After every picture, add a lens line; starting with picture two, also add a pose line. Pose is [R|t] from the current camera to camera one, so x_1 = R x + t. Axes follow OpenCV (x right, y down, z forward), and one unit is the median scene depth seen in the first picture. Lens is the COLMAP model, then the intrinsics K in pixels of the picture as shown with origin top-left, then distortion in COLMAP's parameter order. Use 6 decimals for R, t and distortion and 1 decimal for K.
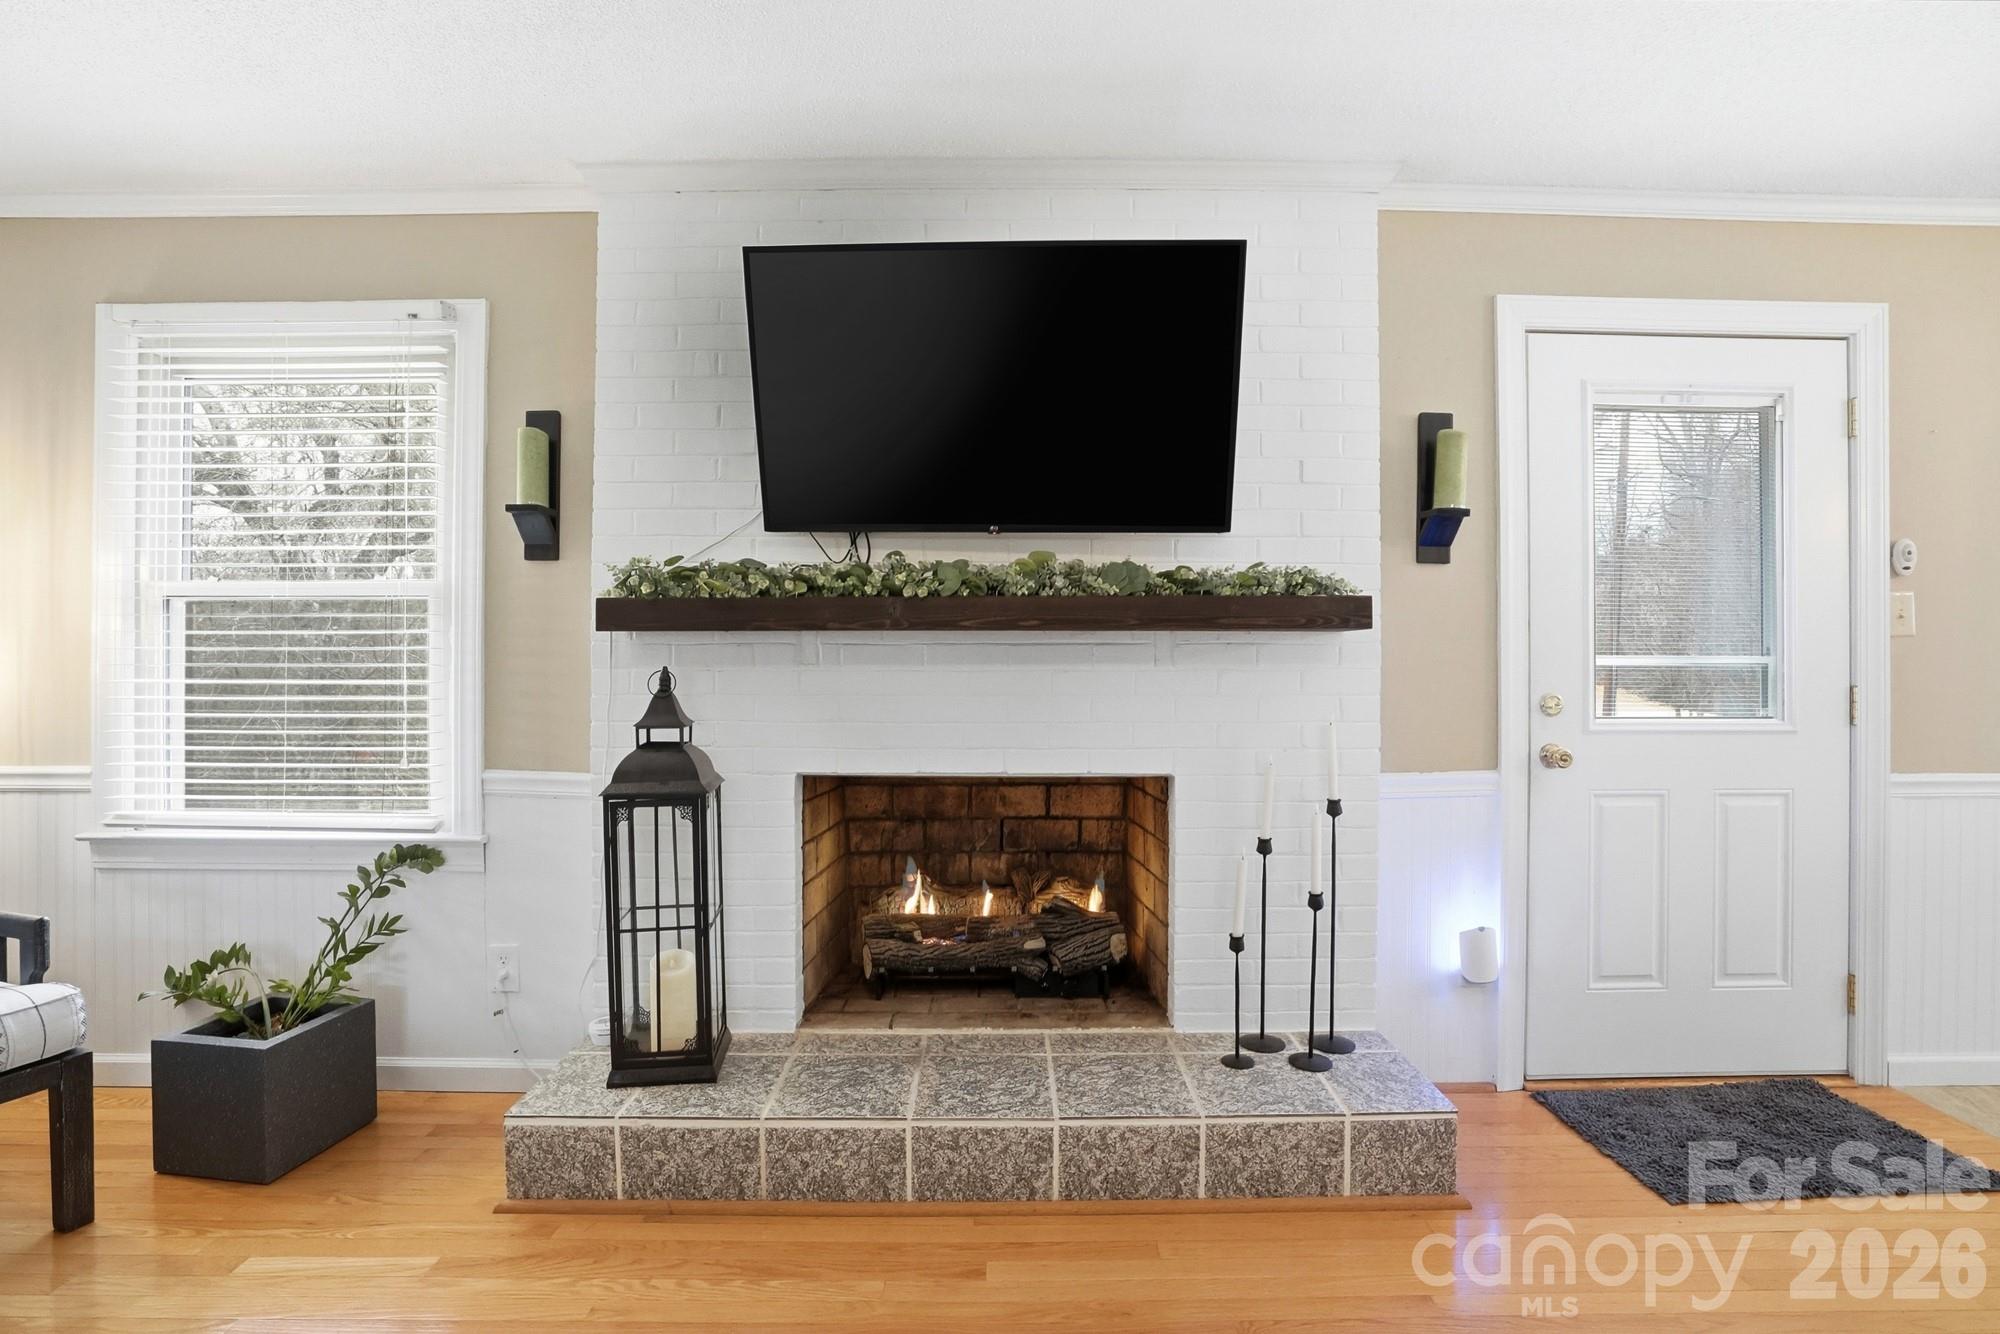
lens RADIAL K [[938.4, 0, 1015.6], [0, 938.4, 650.1], [0, 0, 1]] dist [-0.063041, 0.019880]
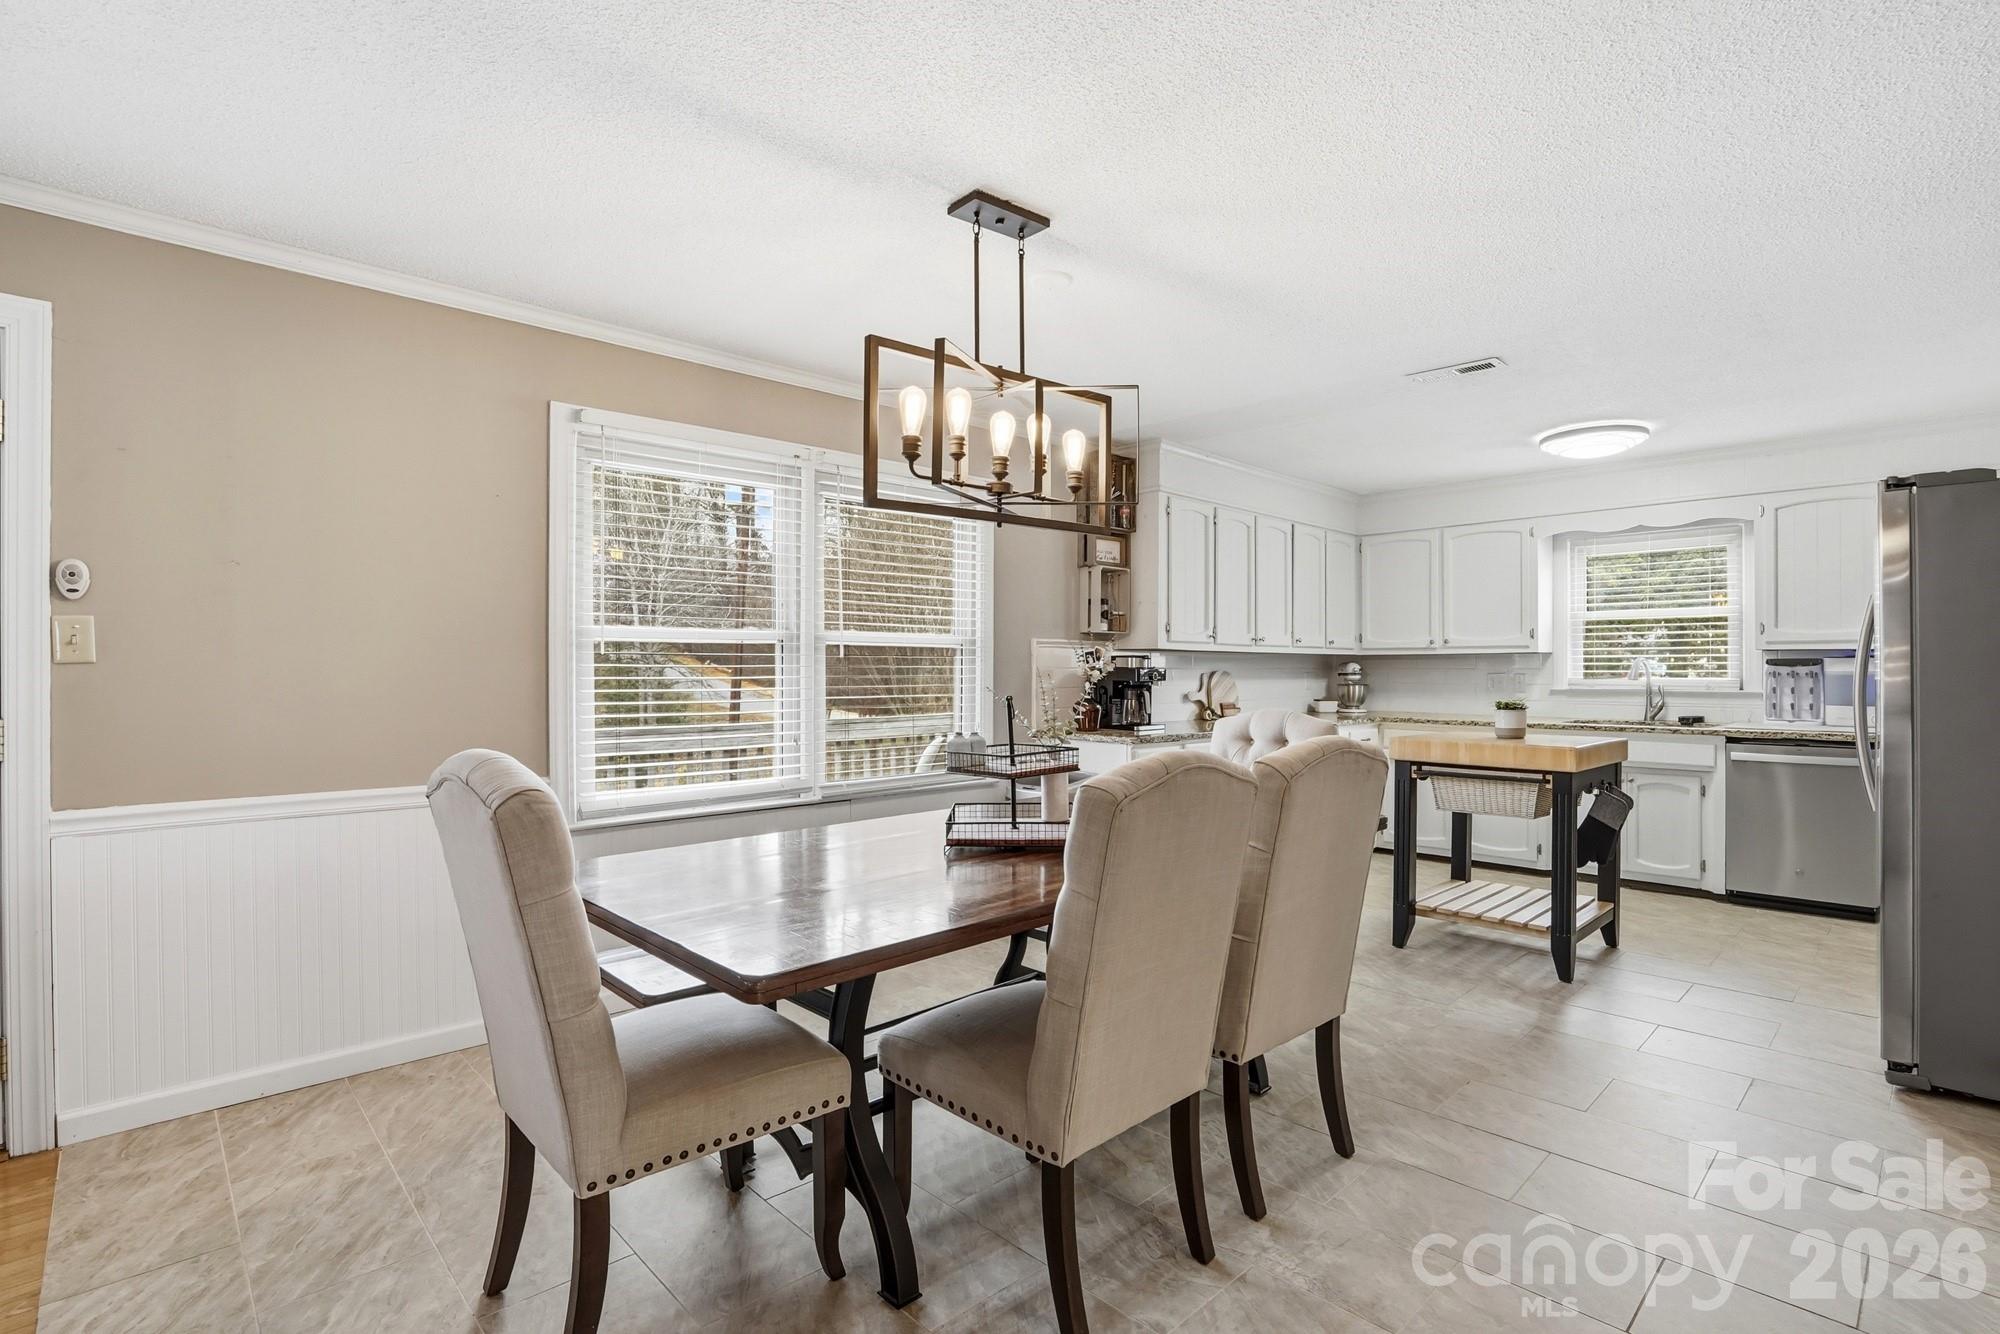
lens RADIAL K [[938.4, 0, 1009.3], [0, 938.4, 672.3], [0, 0, 1]] dist [-0.063041, 0.019880]
pose [[0.726246, -0.004319, 0.687421, 1.058898], [-0.005810, 0.999906, 0.012421, -0.023151], [-0.687410, -0.013015, 0.726153, -0.352802]]
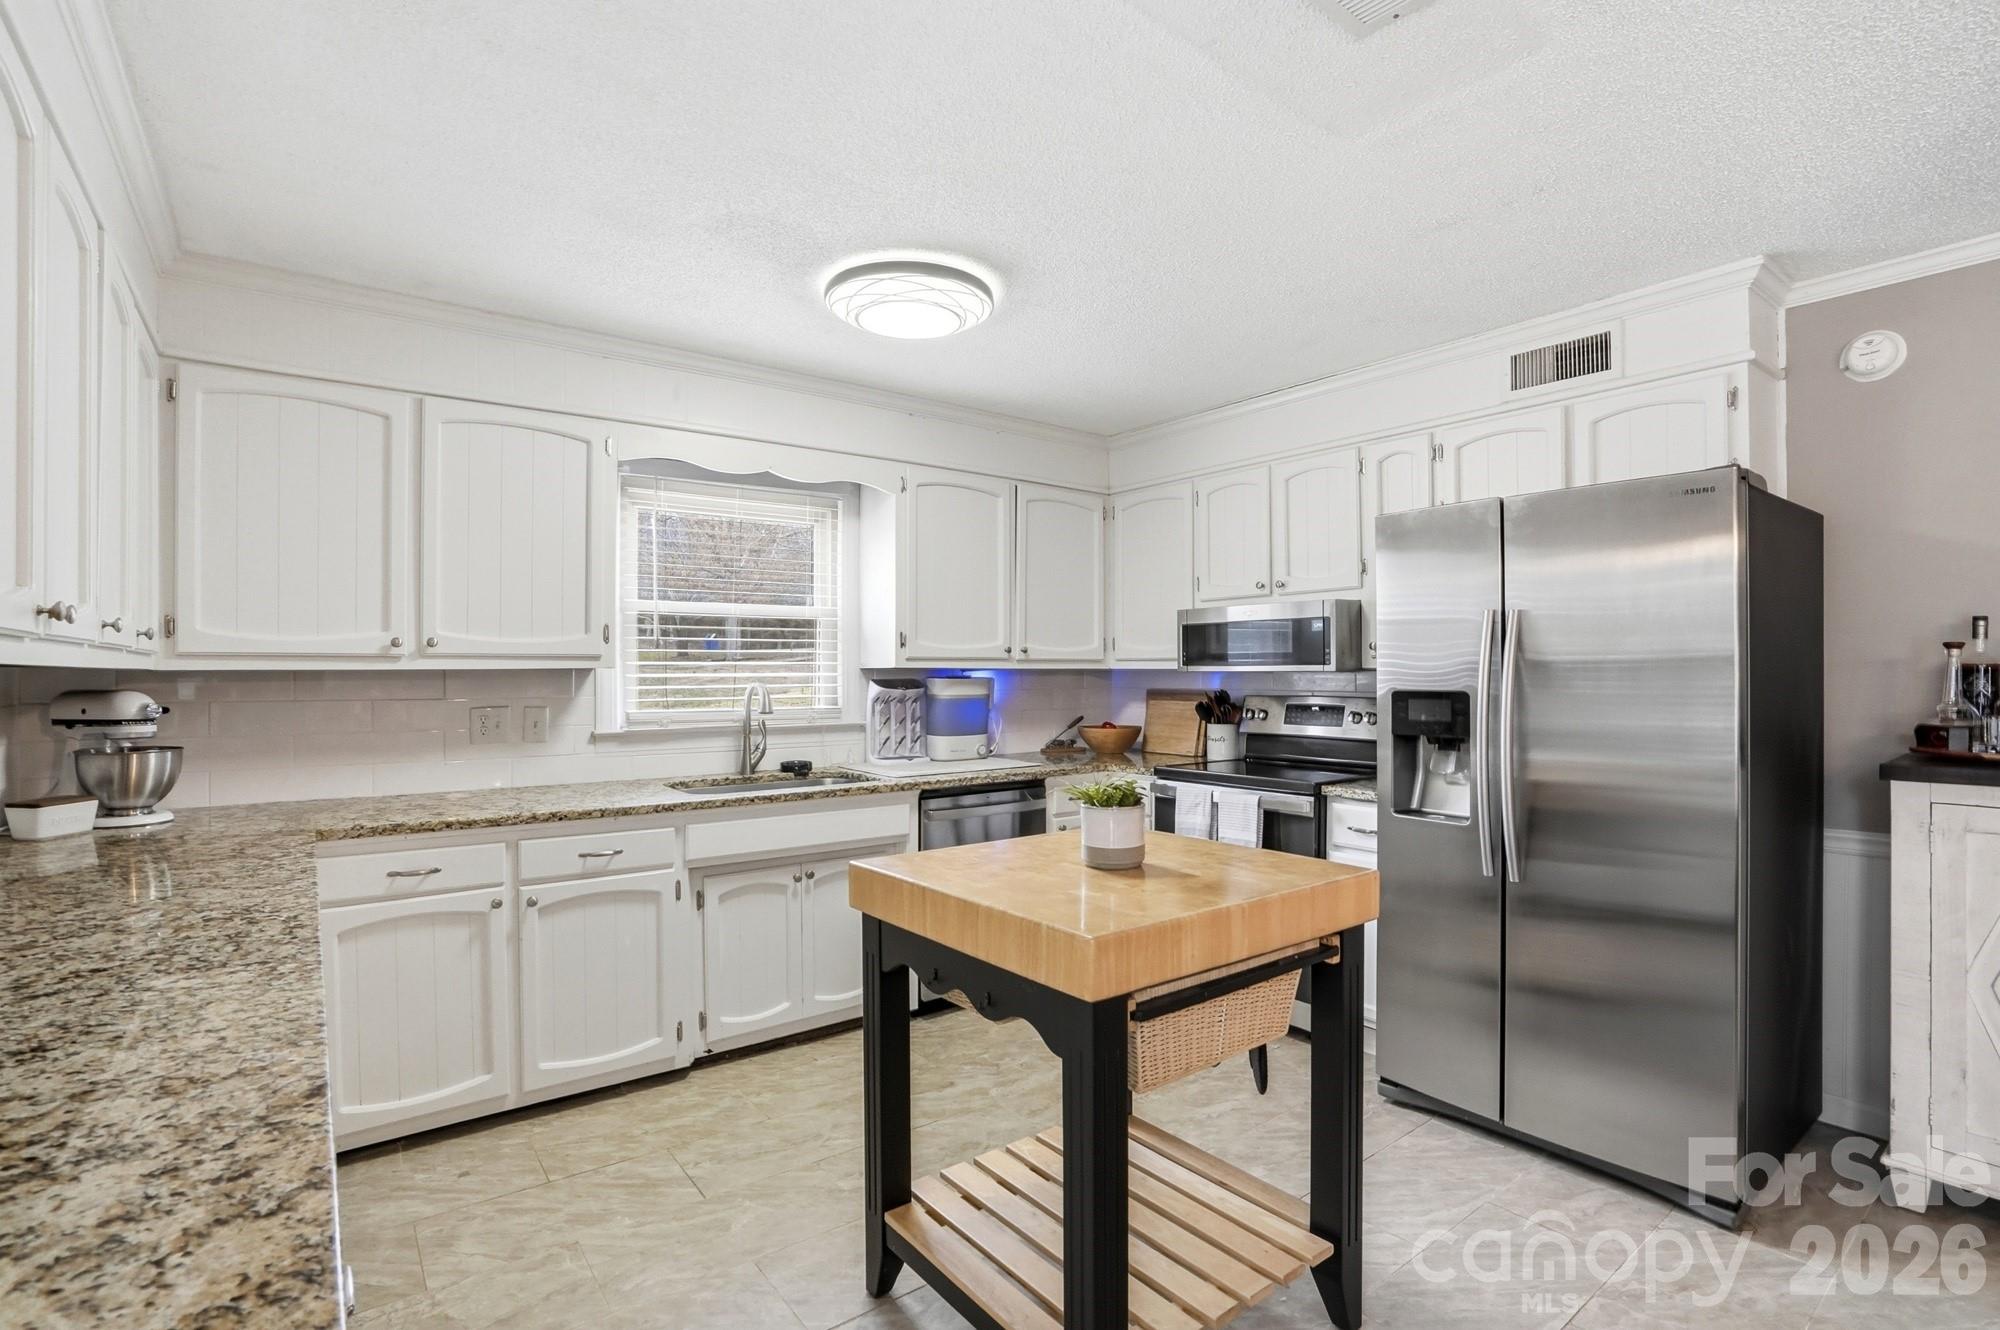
lens RADIAL K [[938.4, 0, 1009.7], [0, 938.4, 668.9], [0, 0, 1]] dist [-0.063041, 0.019880]
pose [[-0.607936, 0.001620, 0.793985, 2.316190], [-0.006685, 0.999952, -0.007159, -0.046575], [-0.793958, -0.009660, -0.607896, 0.790283]]
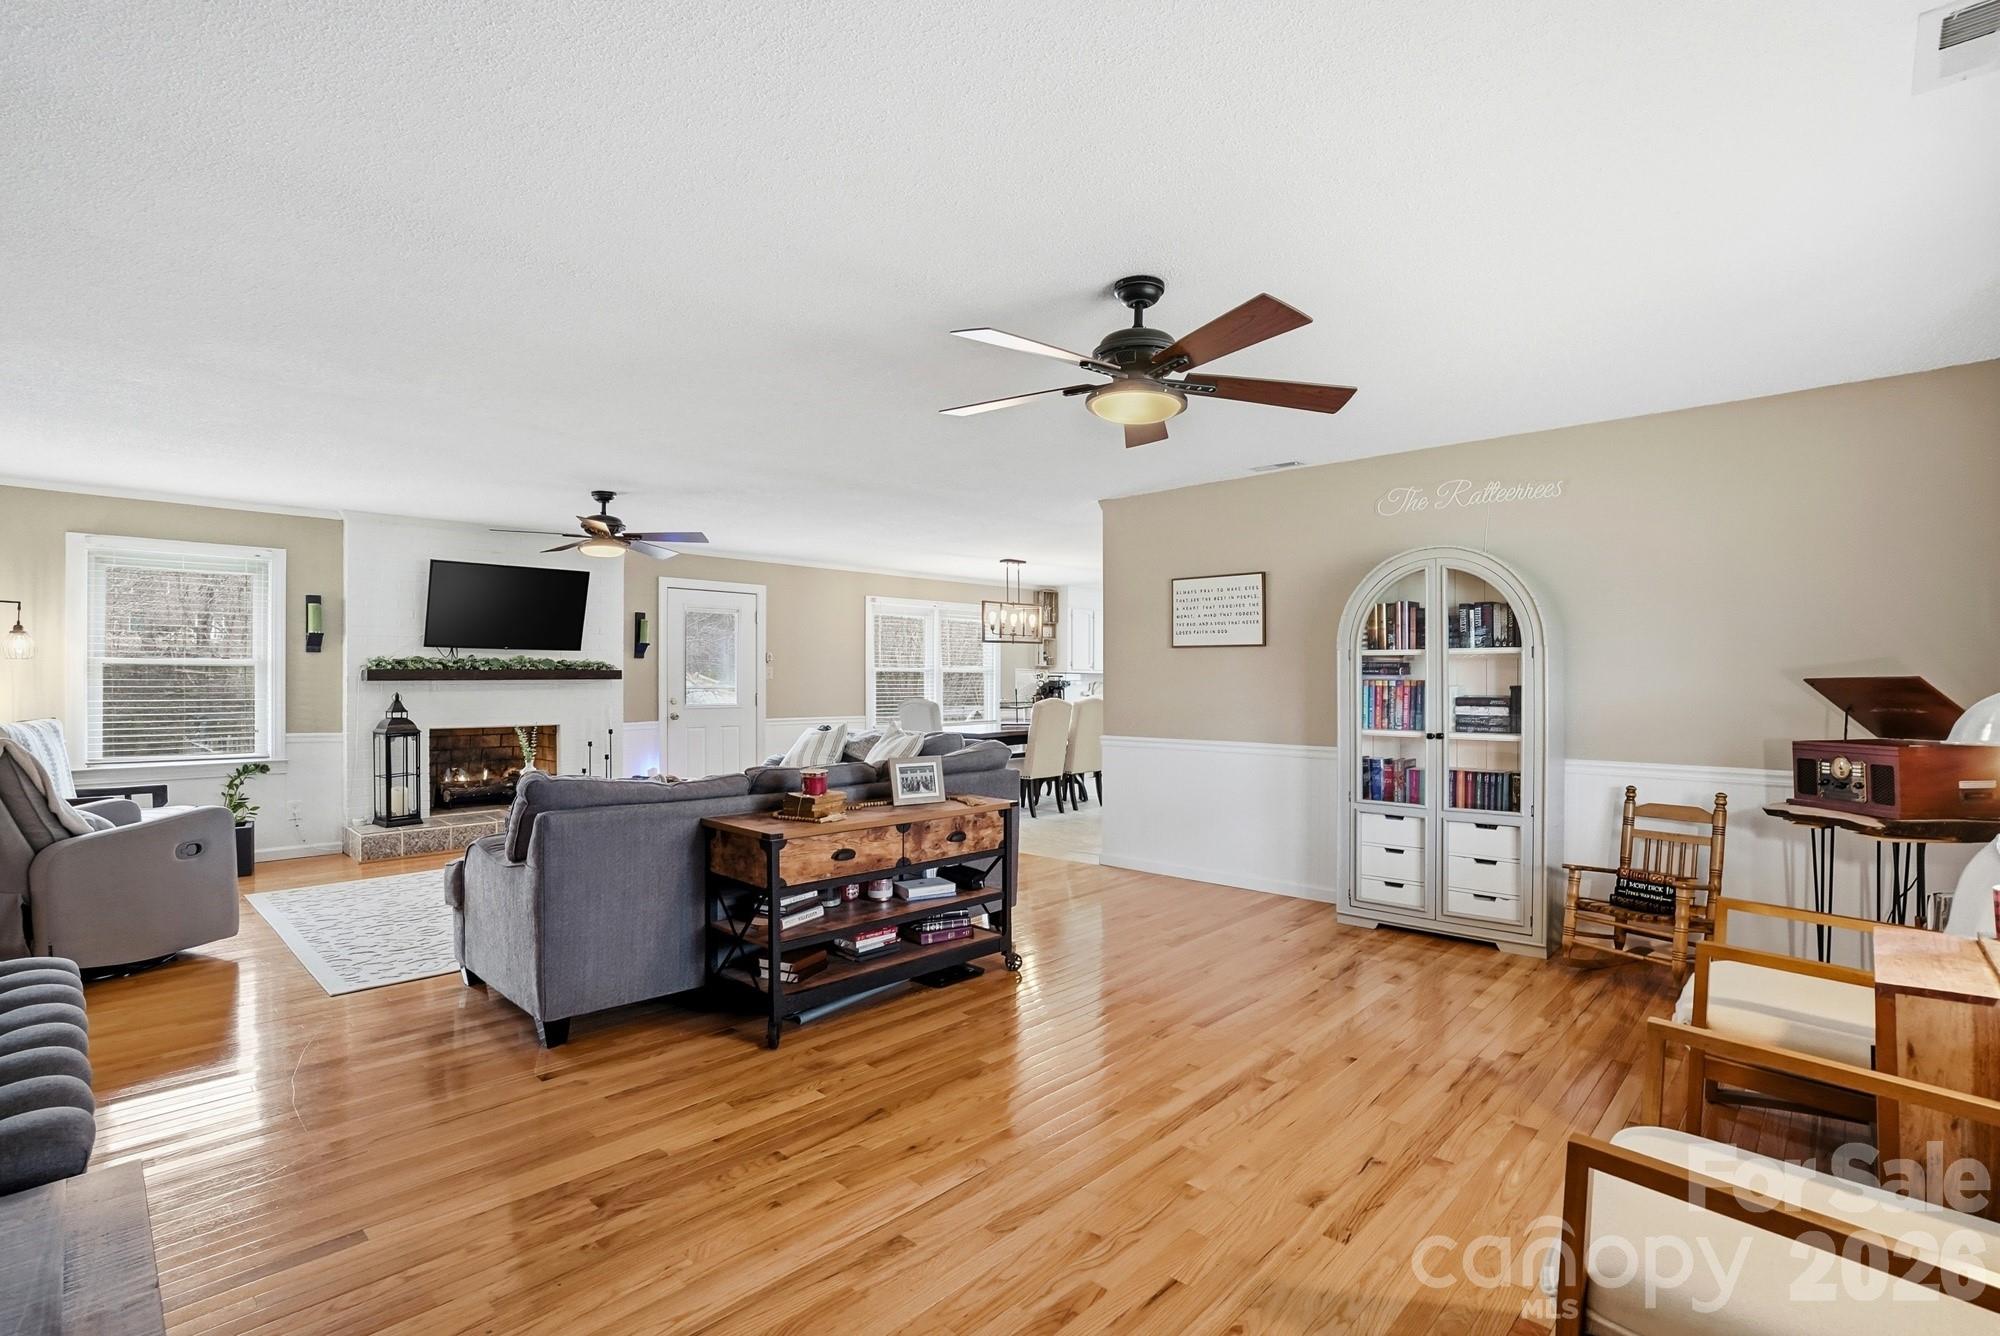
lens RADIAL K [[938.4, 0, 1011.5], [0, 938.4, 677.0], [0, 0, 1]] dist [-0.063041, 0.019880]
pose [[0.693354, -0.000359, 0.720597, -1.022820], [-0.004170, 0.999981, 0.004511, -0.048408], [-0.720585, -0.006133, 0.693340, -2.266823]]
